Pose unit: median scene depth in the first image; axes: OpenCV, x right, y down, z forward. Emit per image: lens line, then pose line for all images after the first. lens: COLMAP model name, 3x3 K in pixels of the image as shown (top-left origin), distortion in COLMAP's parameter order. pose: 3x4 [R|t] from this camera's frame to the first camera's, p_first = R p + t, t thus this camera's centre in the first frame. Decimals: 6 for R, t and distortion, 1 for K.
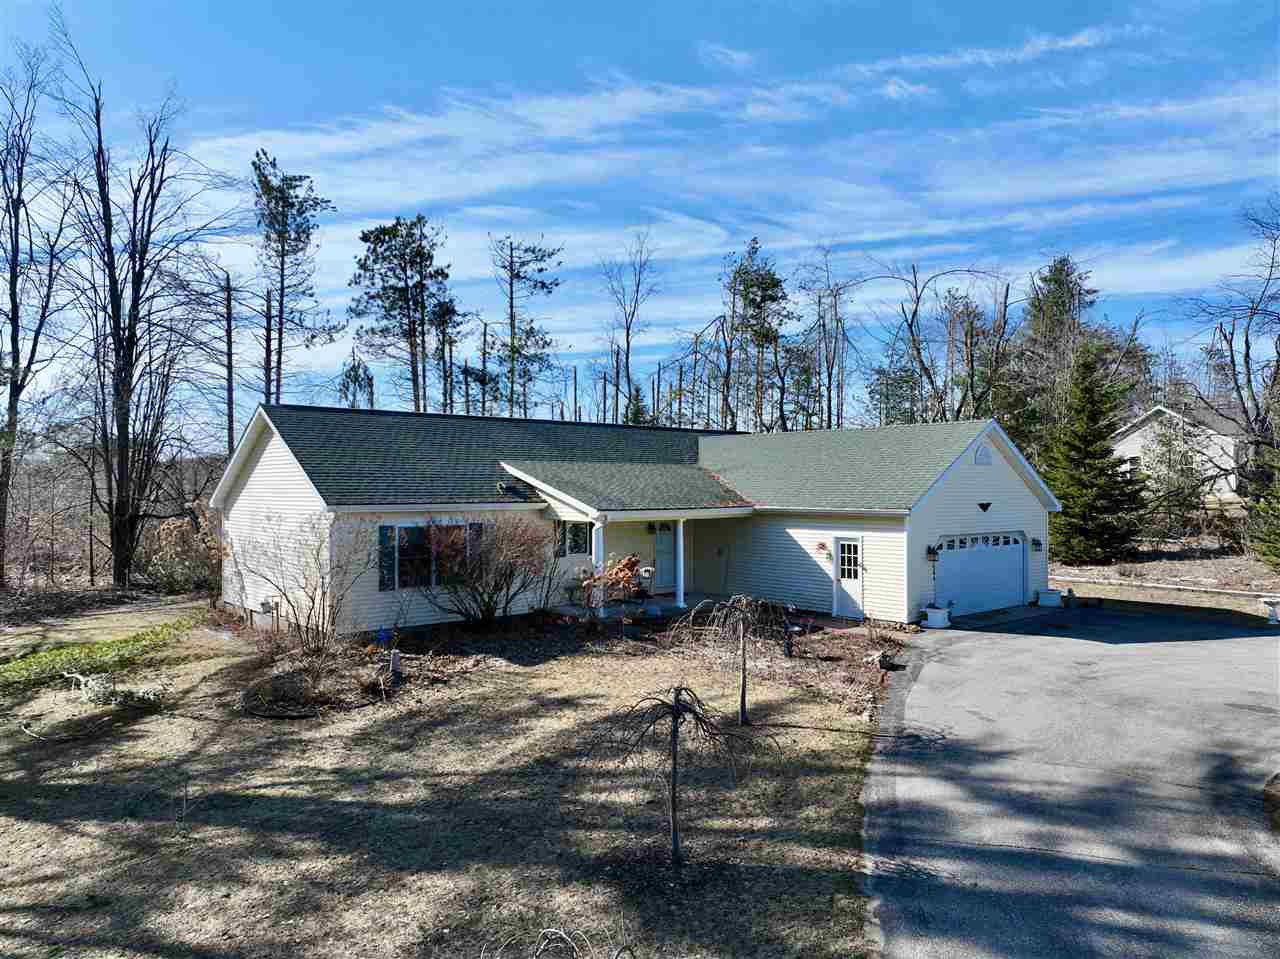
lens RADIAL K [[901.4, 0, 639.6], [0, 901.4, 473.6], [0, 0, 1]] dist [-0.008569, 0.009728]
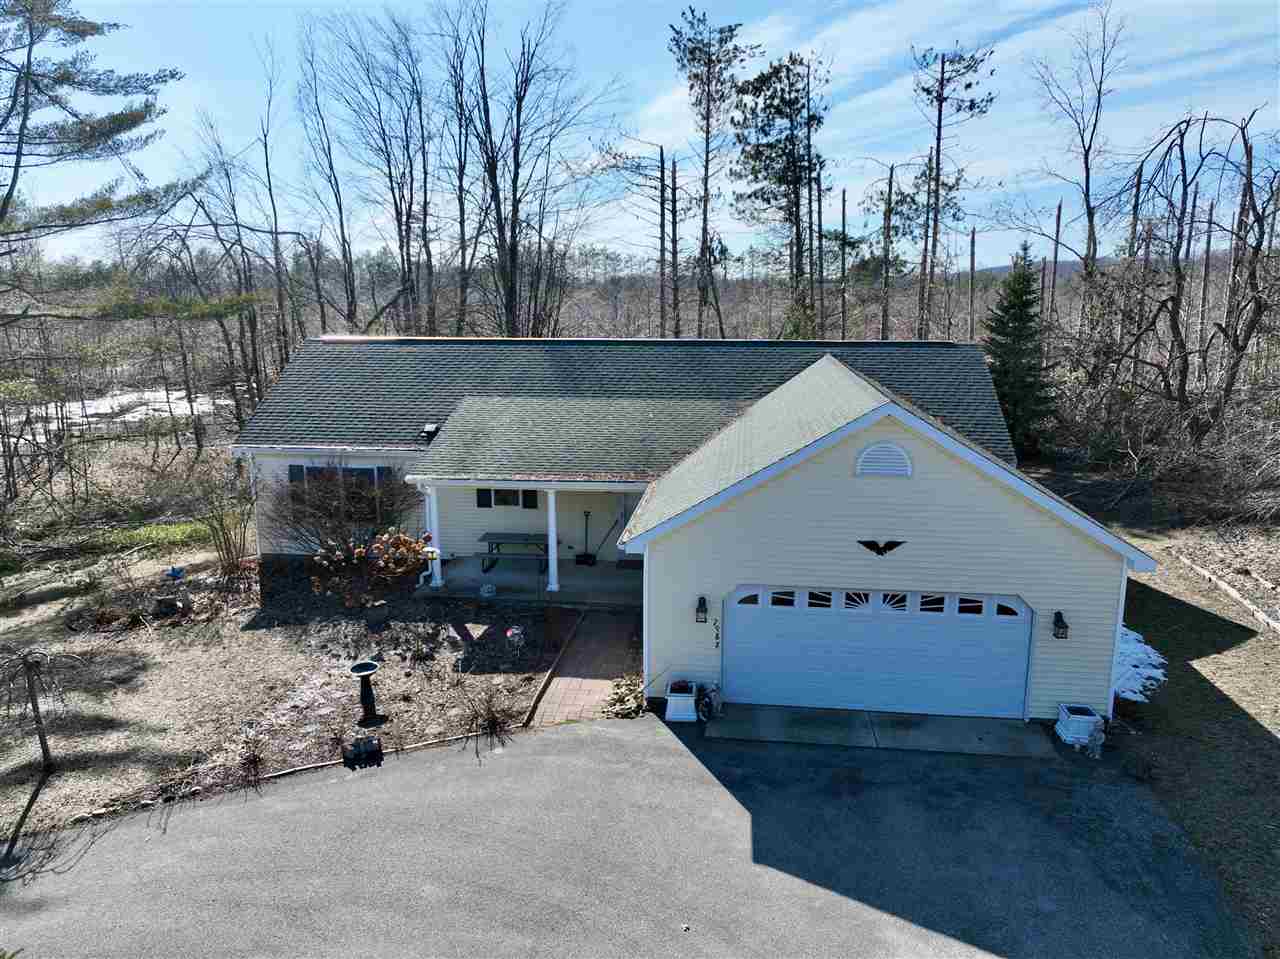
lens RADIAL K [[901.4, 0, 648.5], [0, 901.4, 474.7], [0, 0, 1]] dist [-0.008569, 0.009728]
pose [[0.668730, 0.146196, -0.728990, 0.729412], [0.013451, 0.977938, 0.208461, -0.139766], [0.743384, -0.149210, 0.652010, 0.526208]]
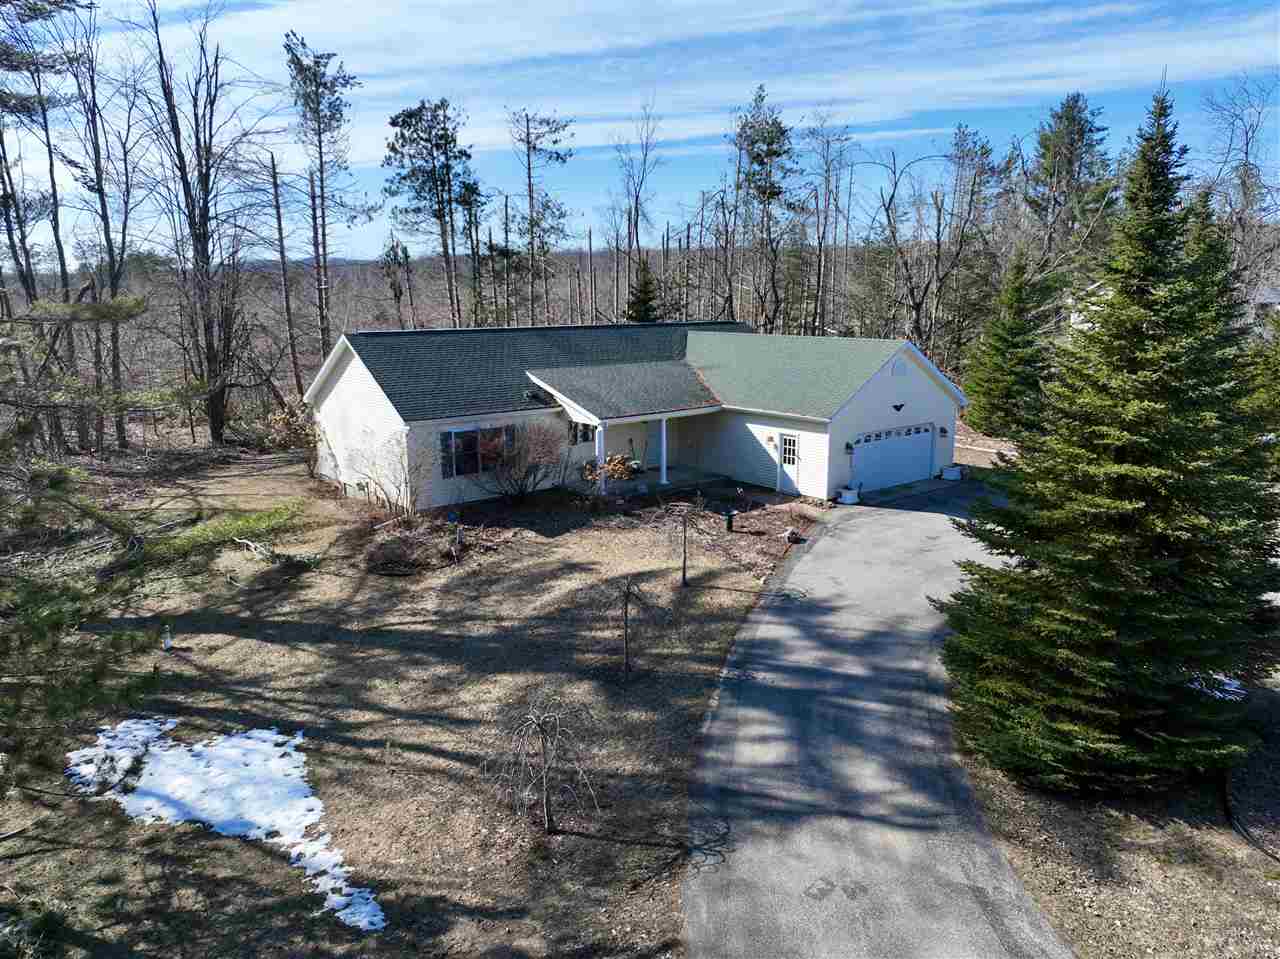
lens RADIAL K [[901.4, 0, 633.4], [0, 901.4, 481.4], [0, 0, 1]] dist [-0.008569, 0.009728]
pose [[0.999503, 0.004316, -0.031214, 0.043692], [0.002724, 0.975030, 0.222058, -0.154346], [0.031393, -0.222033, 0.974534, -0.310602]]
